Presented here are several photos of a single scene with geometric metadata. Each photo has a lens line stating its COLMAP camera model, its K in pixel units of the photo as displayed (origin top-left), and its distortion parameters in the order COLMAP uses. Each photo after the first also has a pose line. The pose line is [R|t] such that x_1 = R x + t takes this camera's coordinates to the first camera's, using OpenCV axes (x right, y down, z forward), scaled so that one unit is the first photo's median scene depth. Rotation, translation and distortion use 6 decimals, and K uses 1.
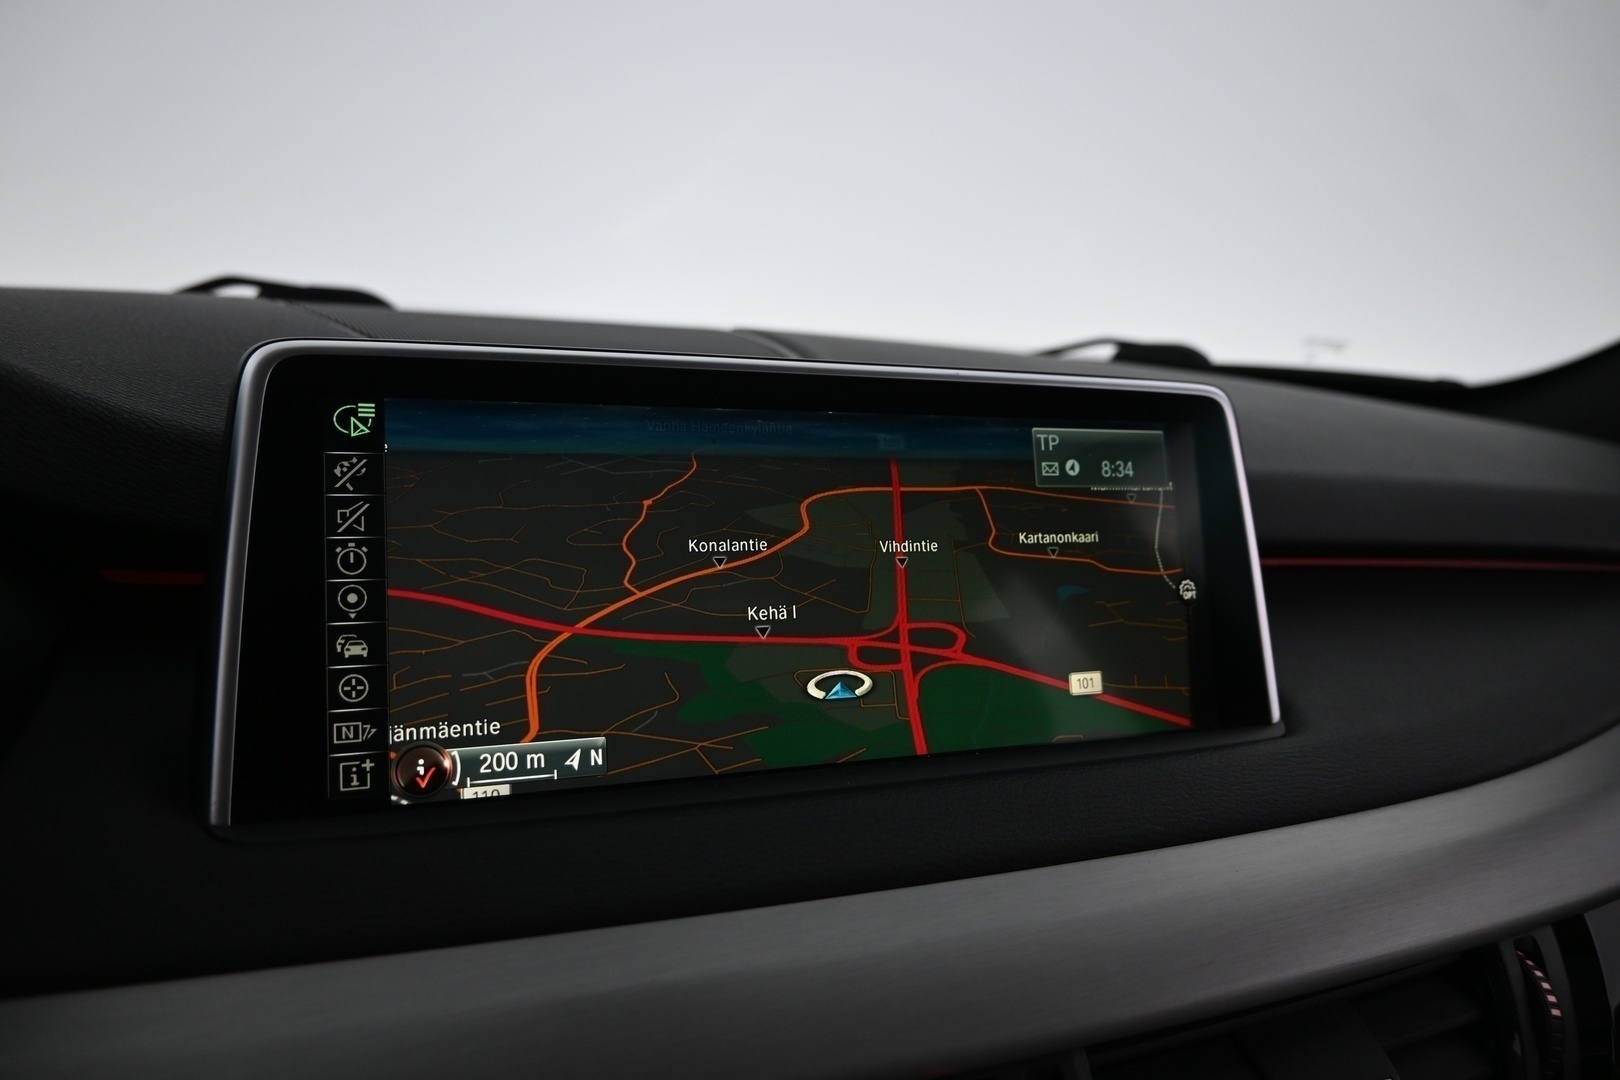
lens RADIAL K [[1118.6, 0, 810.0], [0, 1118.6, 540.0], [0, 0, 1]] dist [0.000082, -0.006209]
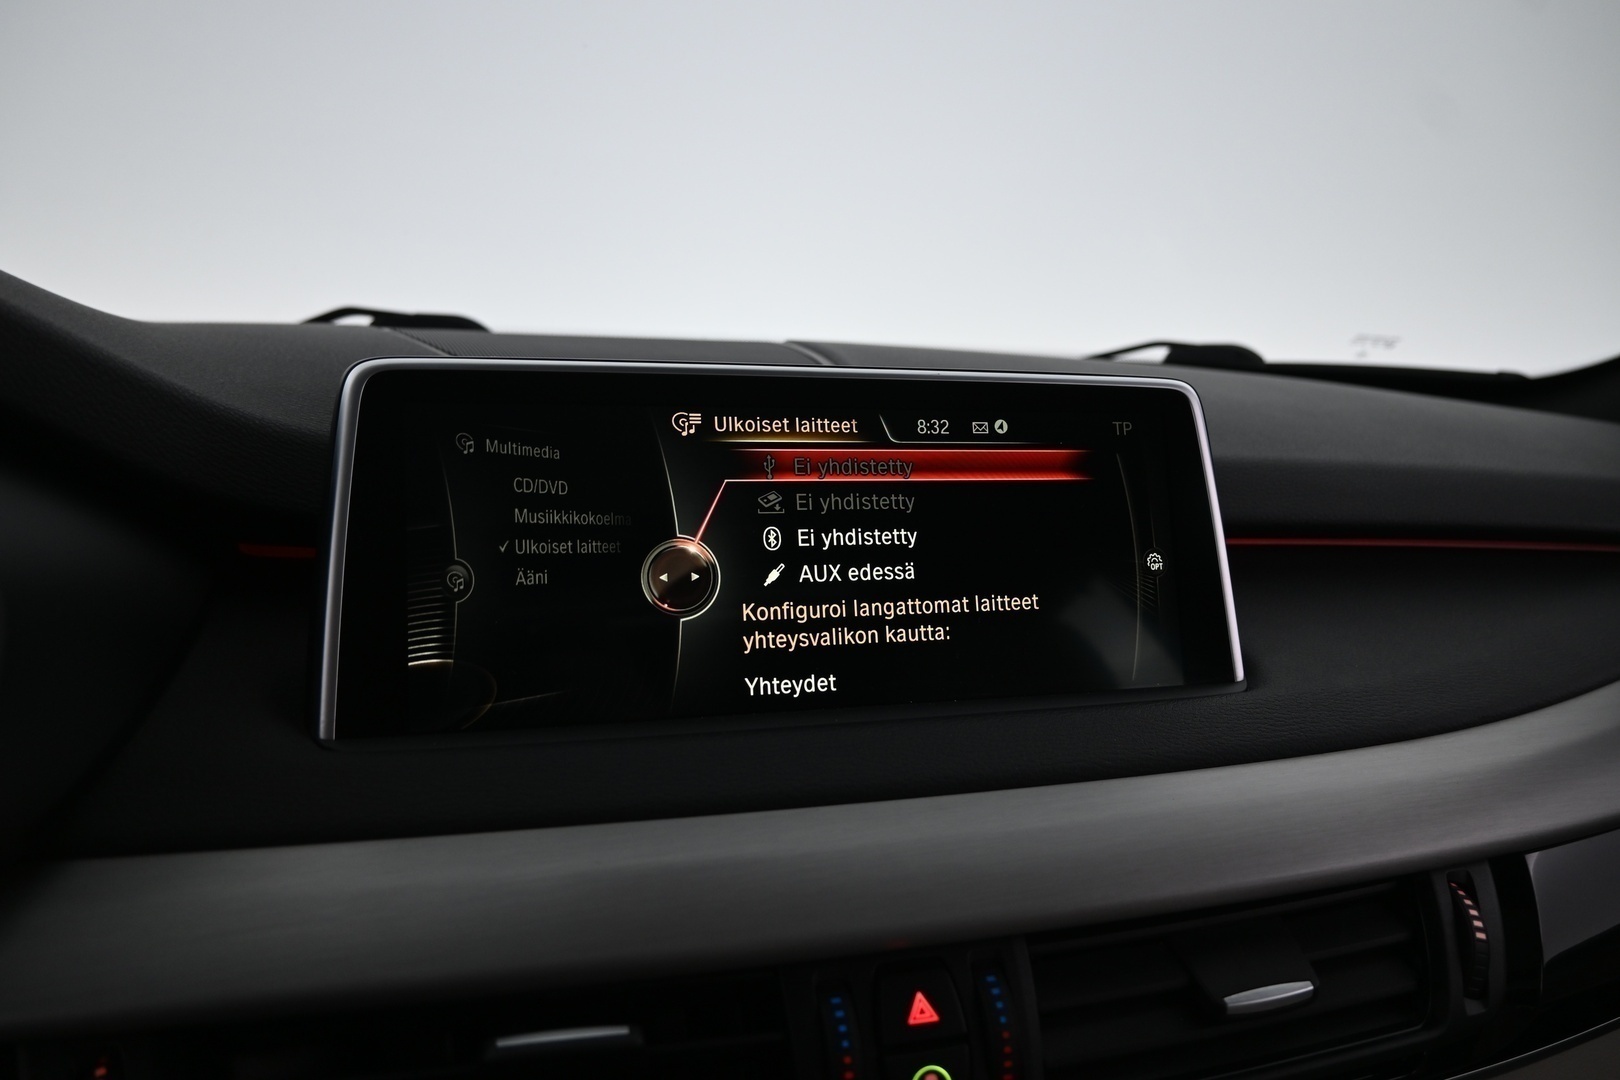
lens RADIAL K [[1098.4, 0, 810.0], [0, 1098.4, 540.0], [0, 0, 1]] dist [-0.011425, -0.001909]
pose [[0.995533, -0.008801, -0.094004, 0.093203], [0.008149, 0.999940, -0.007319, 0.026841], [0.094063, 0.006520, 0.995545, -0.129070]]
